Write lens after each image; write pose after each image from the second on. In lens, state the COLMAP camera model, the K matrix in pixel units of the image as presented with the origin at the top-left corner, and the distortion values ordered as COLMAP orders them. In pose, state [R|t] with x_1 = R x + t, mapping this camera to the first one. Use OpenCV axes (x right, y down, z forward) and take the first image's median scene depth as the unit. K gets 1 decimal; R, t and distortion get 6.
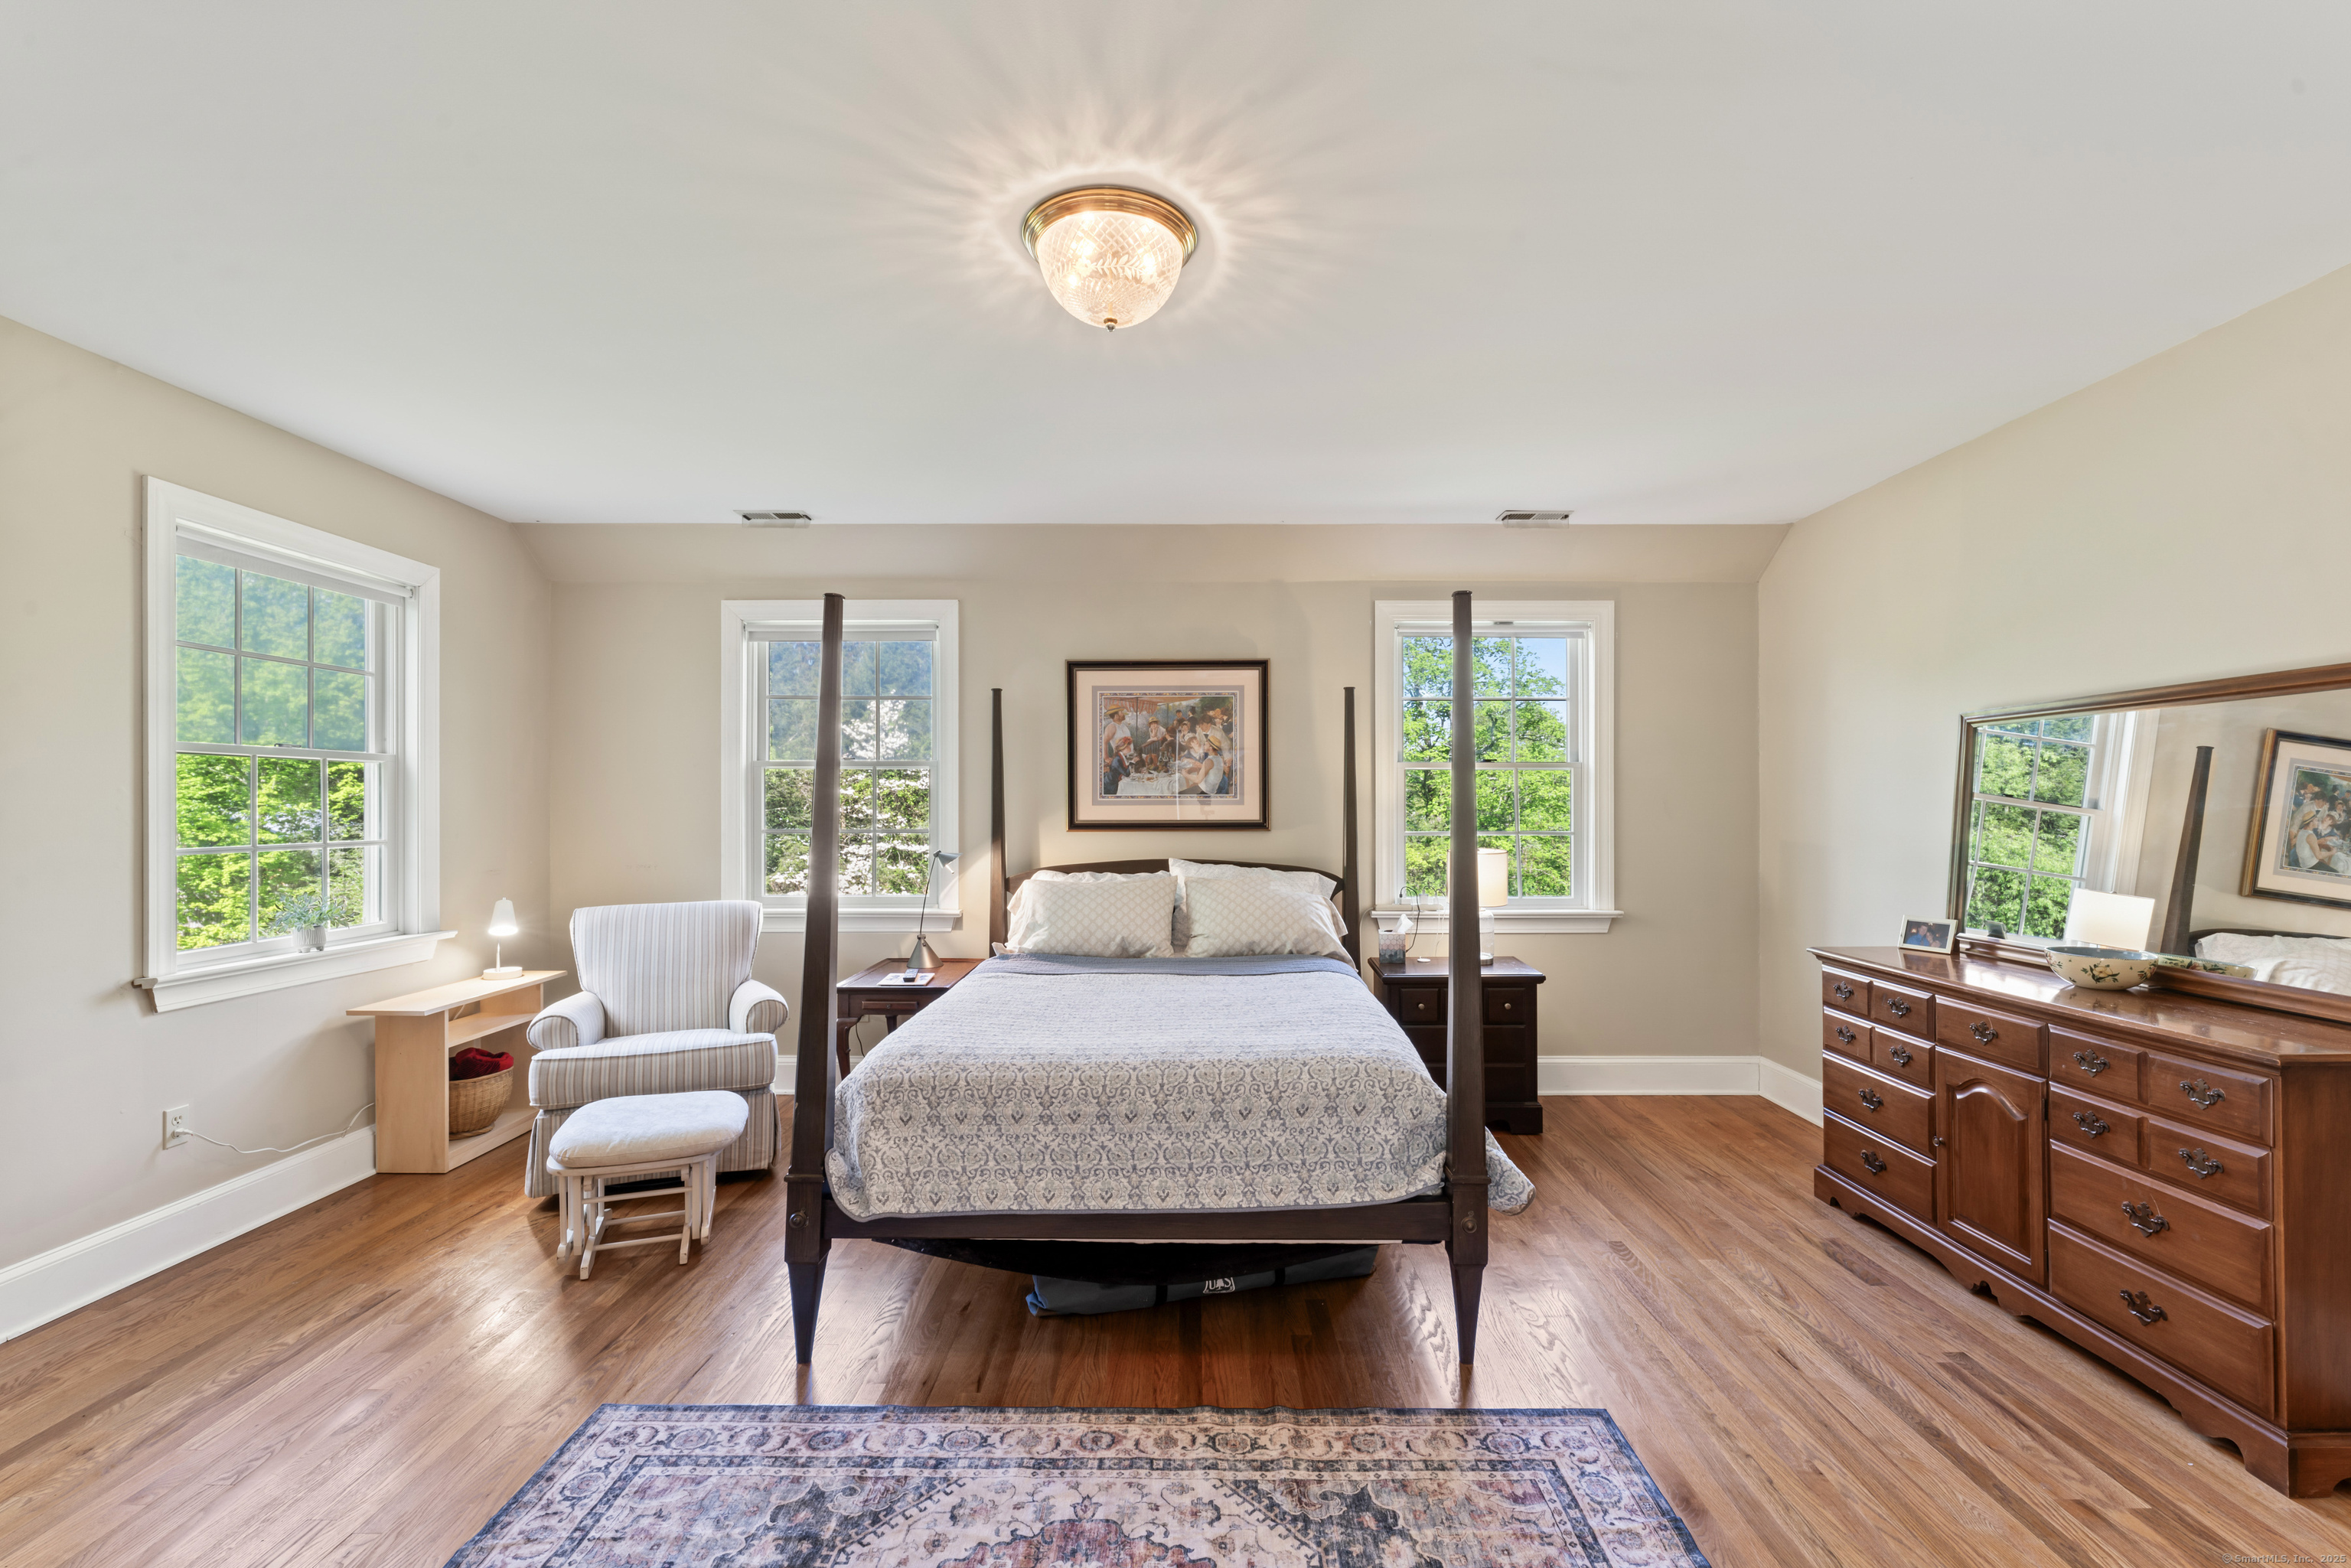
lens RADIAL K [[982.3, 0, 1178.0], [0, 982.3, 800.0], [0, 0, 1]] dist [-0.002847, -0.000170]
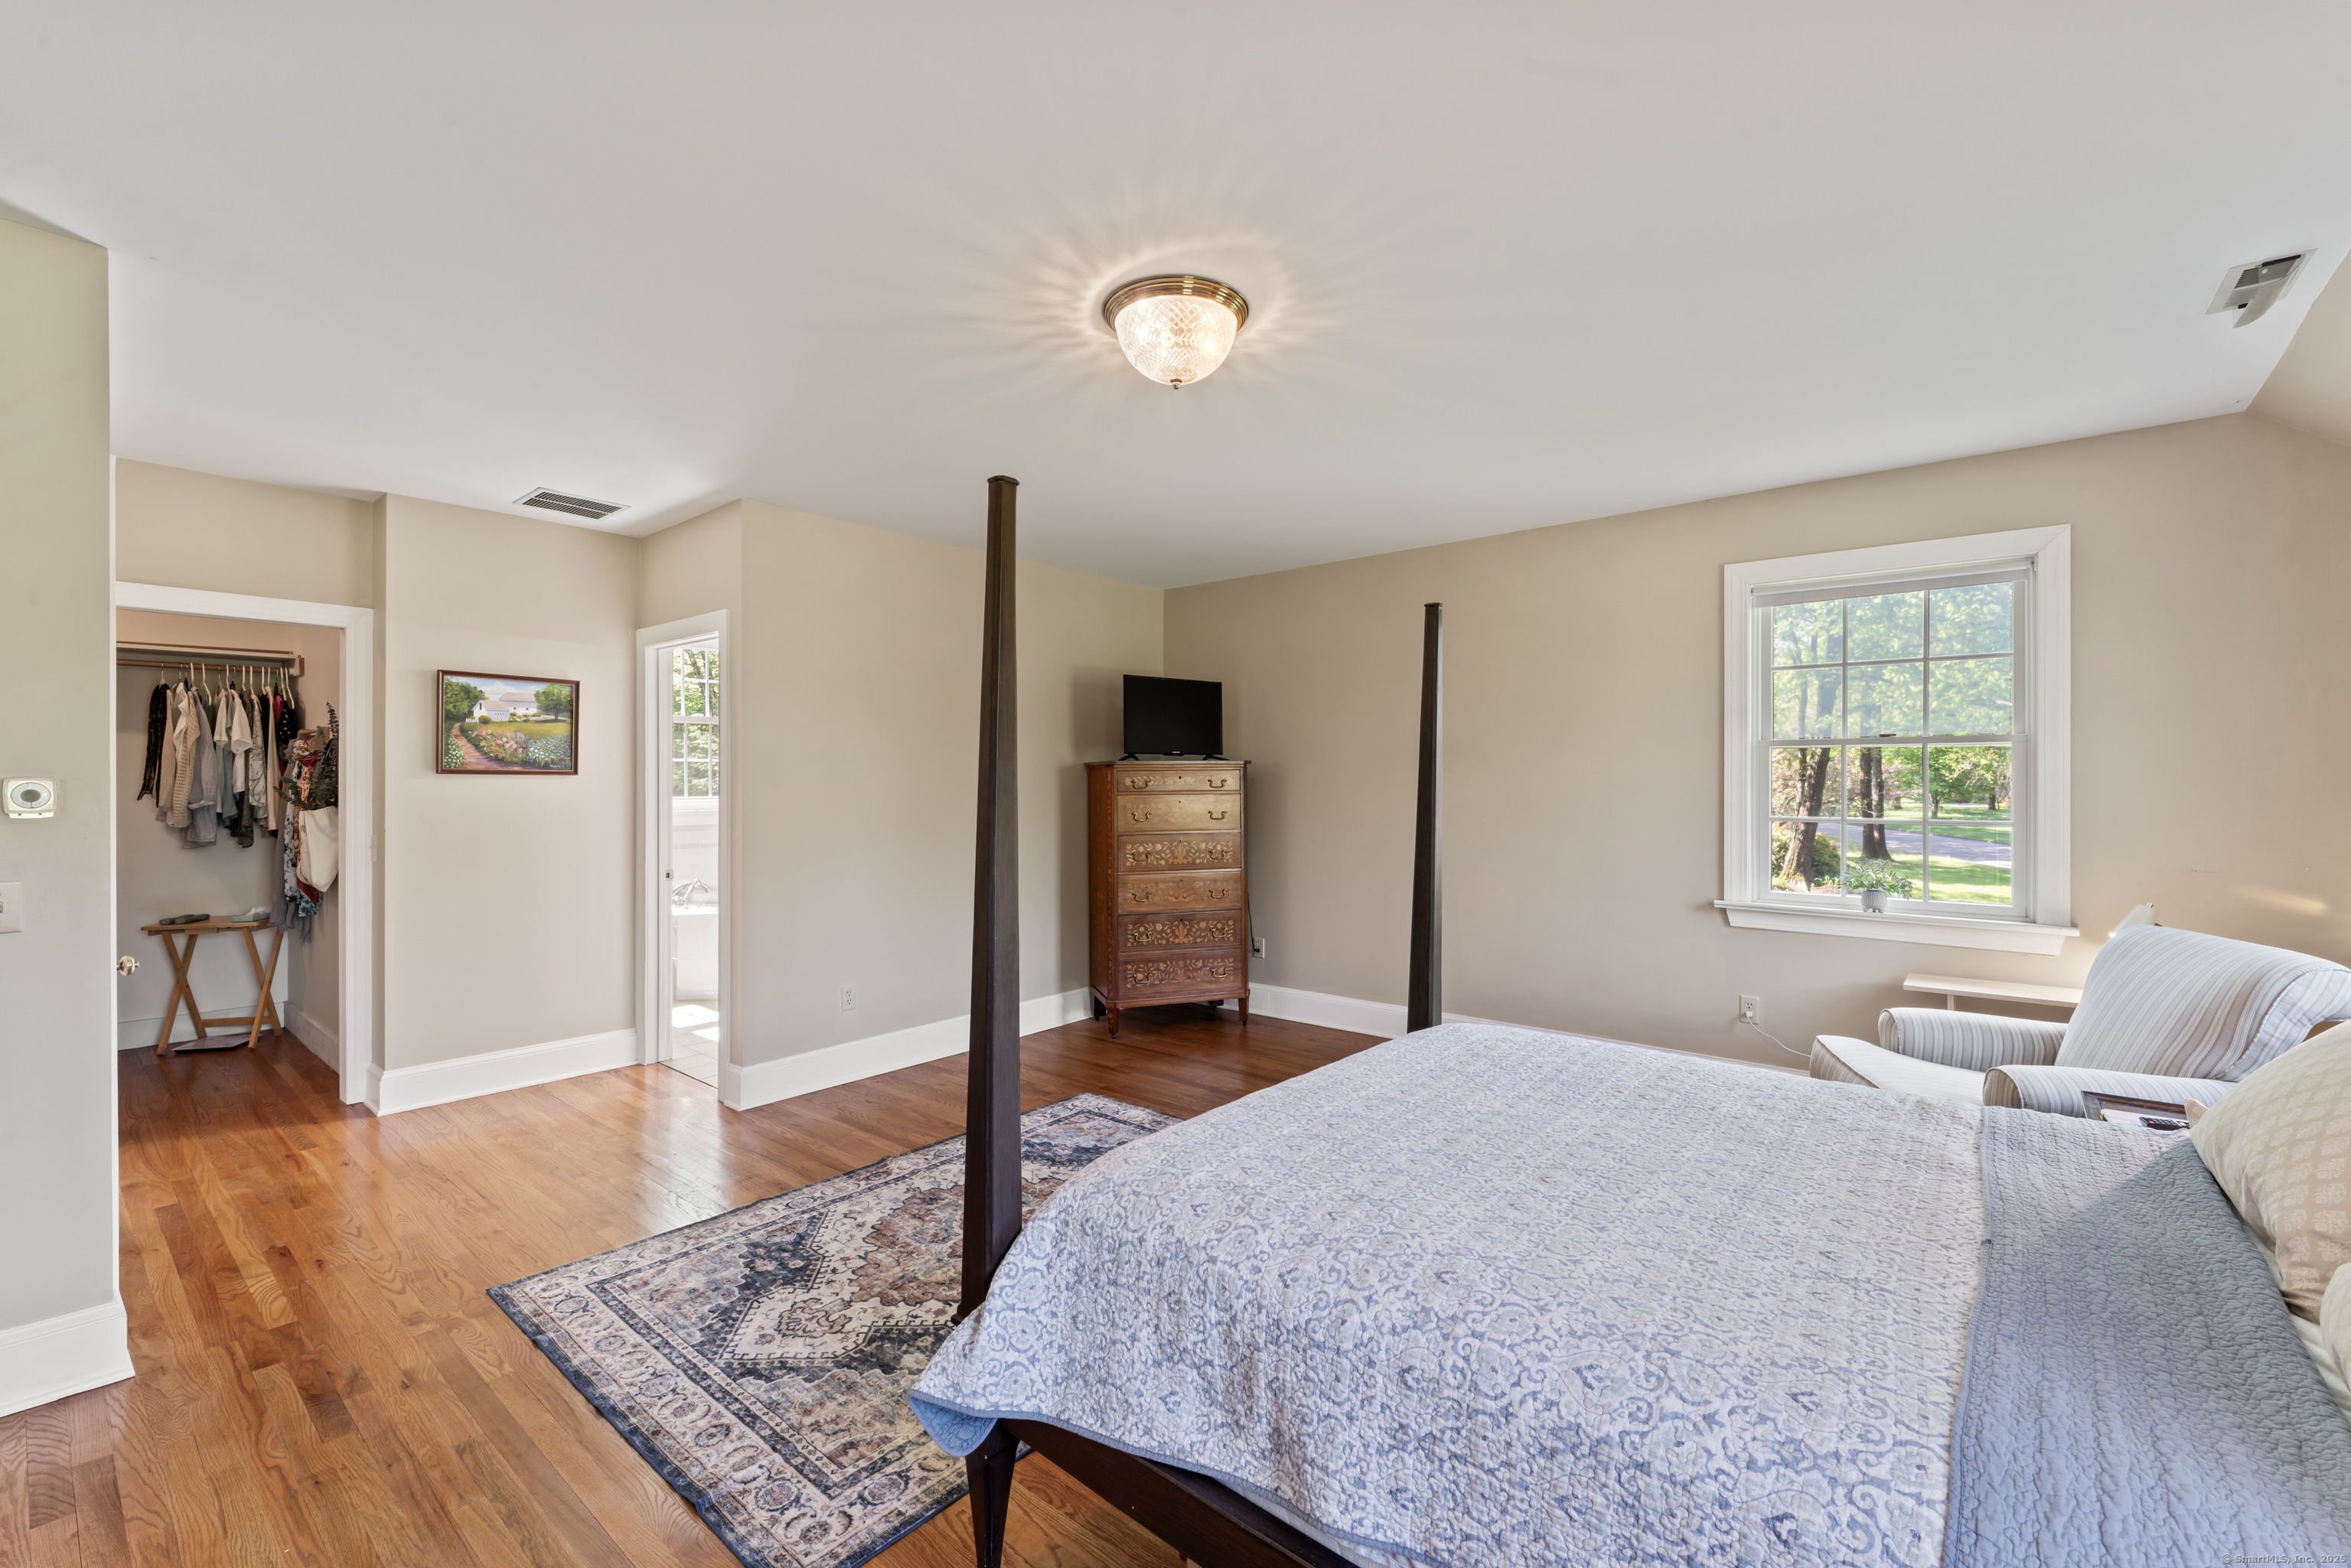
lens RADIAL K [[982.3, 0, 1191.0], [0, 982.3, 781.3], [0, 0, 1]] dist [-0.002847, -0.000170]
pose [[-0.620202, 0.000001, -0.784442, 0.638202], [0.001857, 0.999997, -0.001466, -0.000646], [0.784440, -0.002366, -0.620200, 1.309595]]
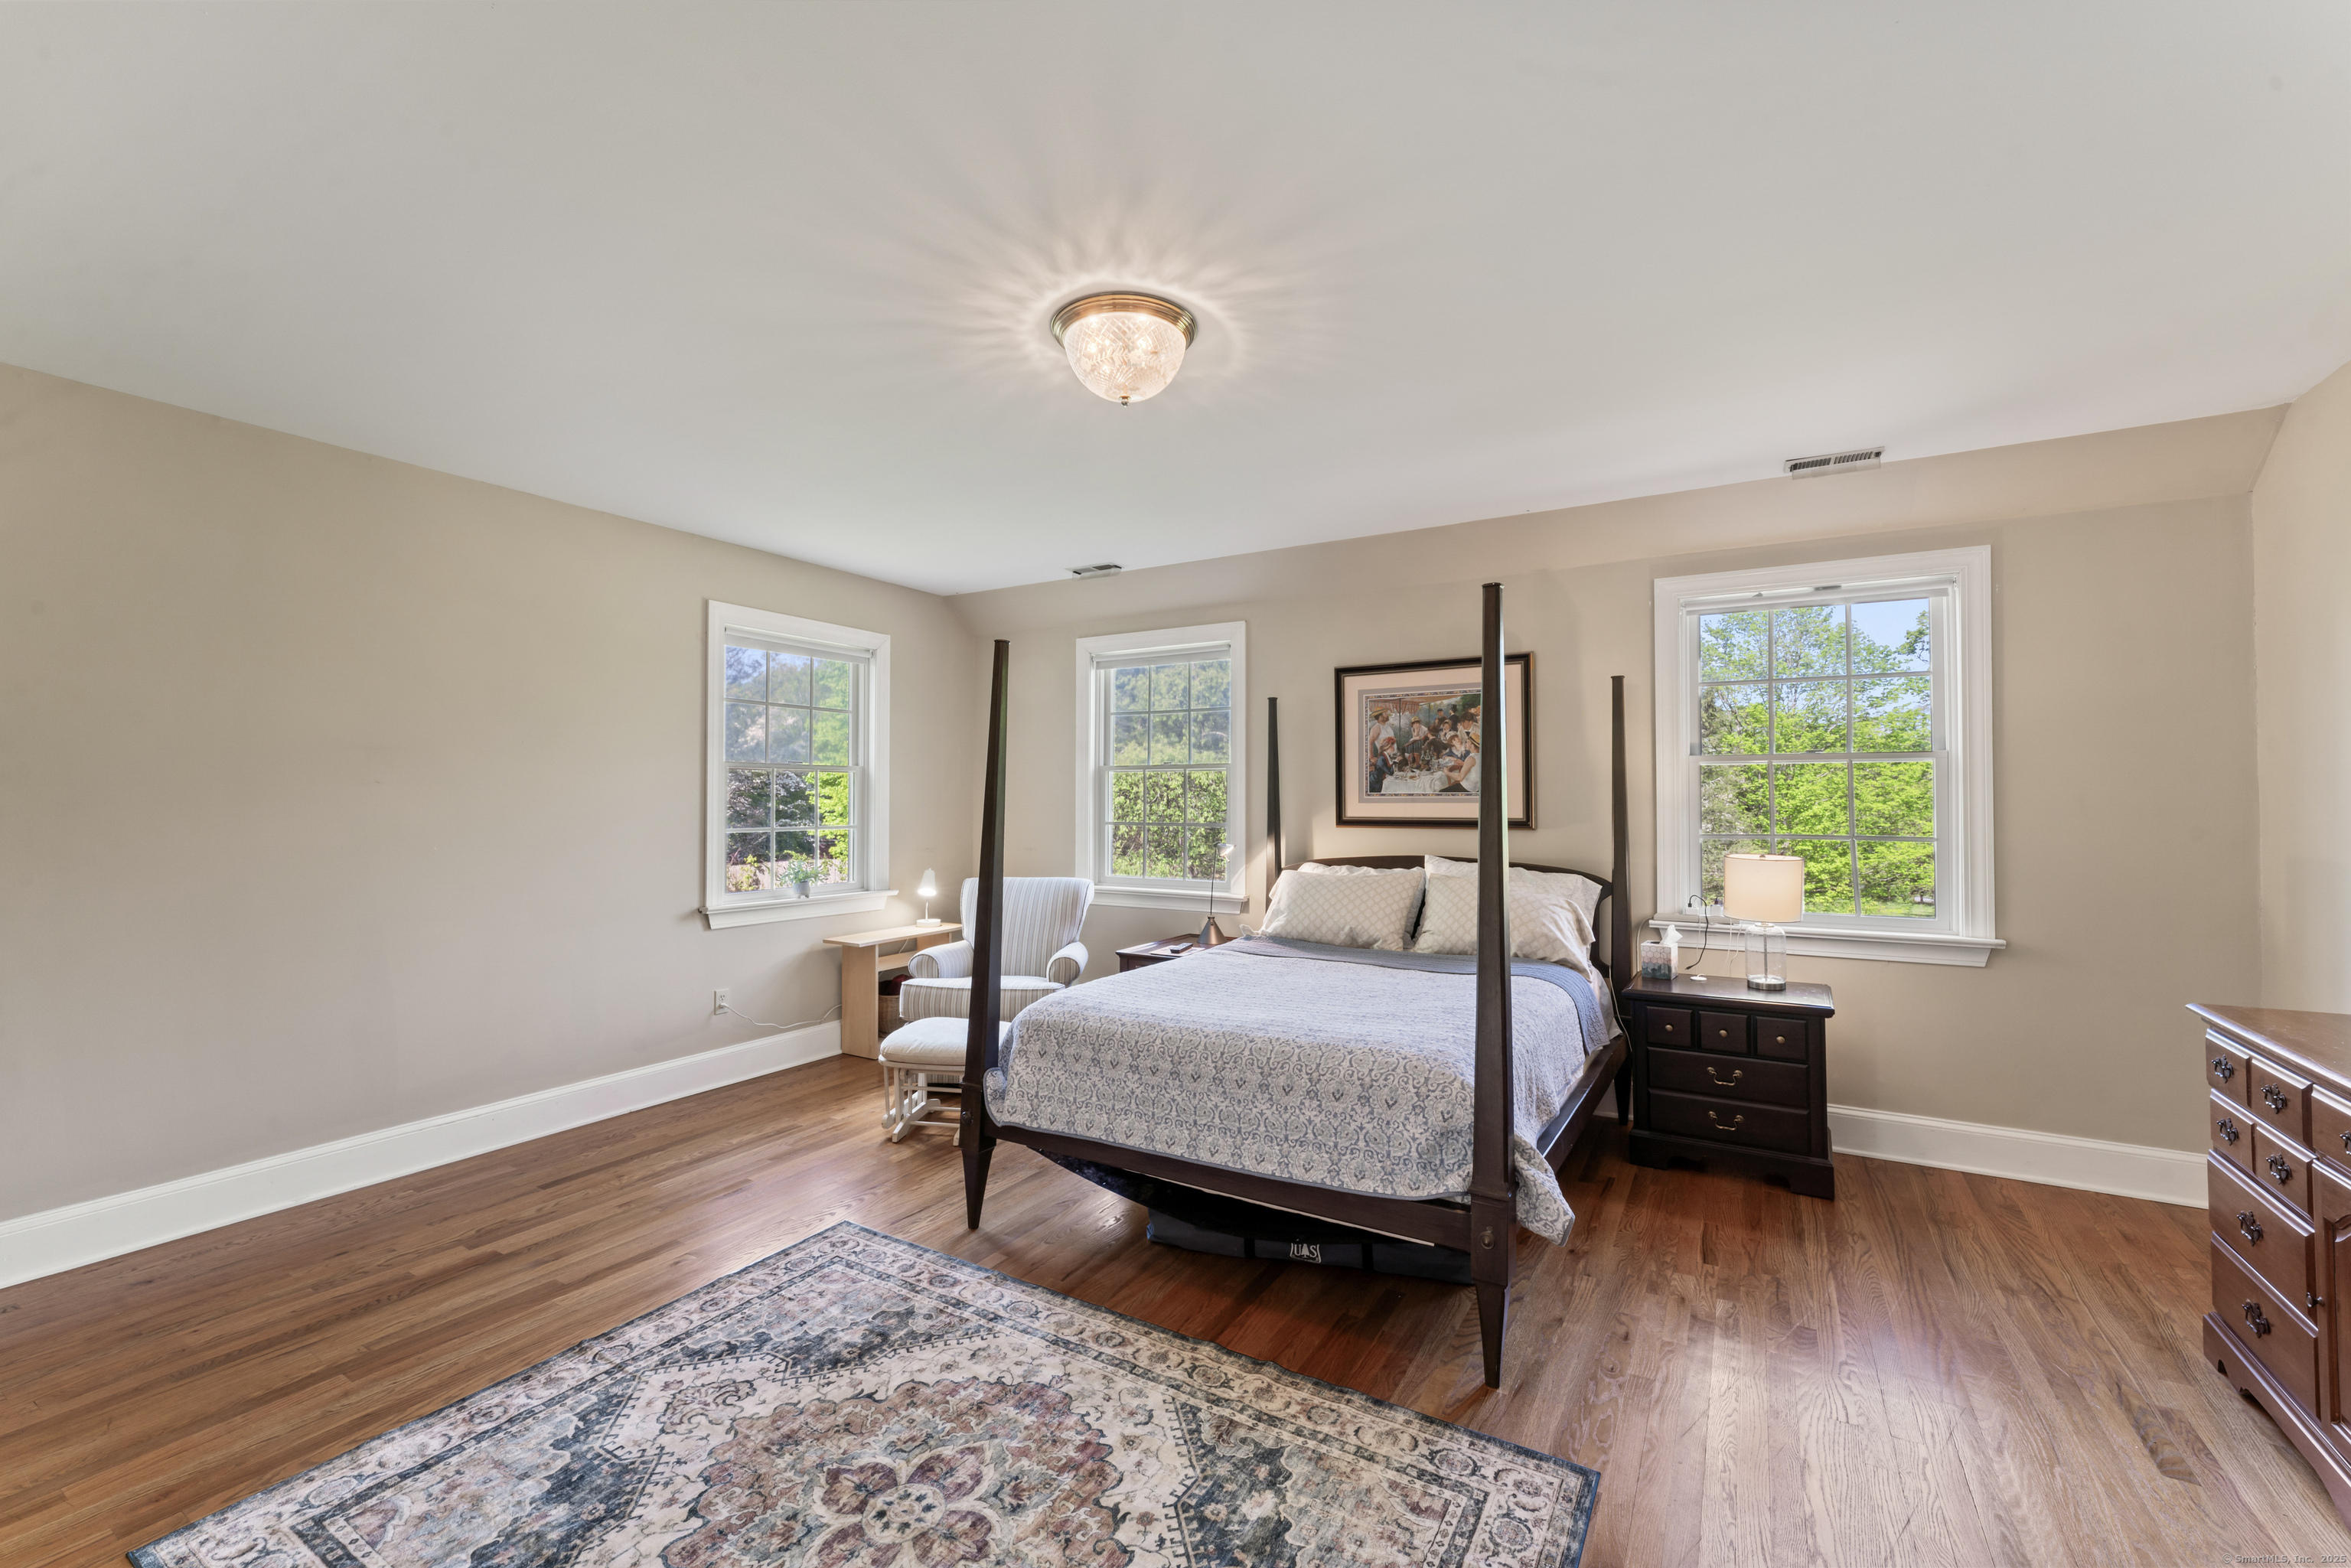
lens RADIAL K [[945.8, 0, 1173.6], [0, 945.8, 780.6], [0, 0, 1]] dist [-0.004212, 0.000178]
pose [[0.863922, -0.008956, -0.503546, 0.417029], [0.000486, 0.999856, -0.016950, -0.002075], [0.503626, 0.014399, 0.863802, 0.032003]]
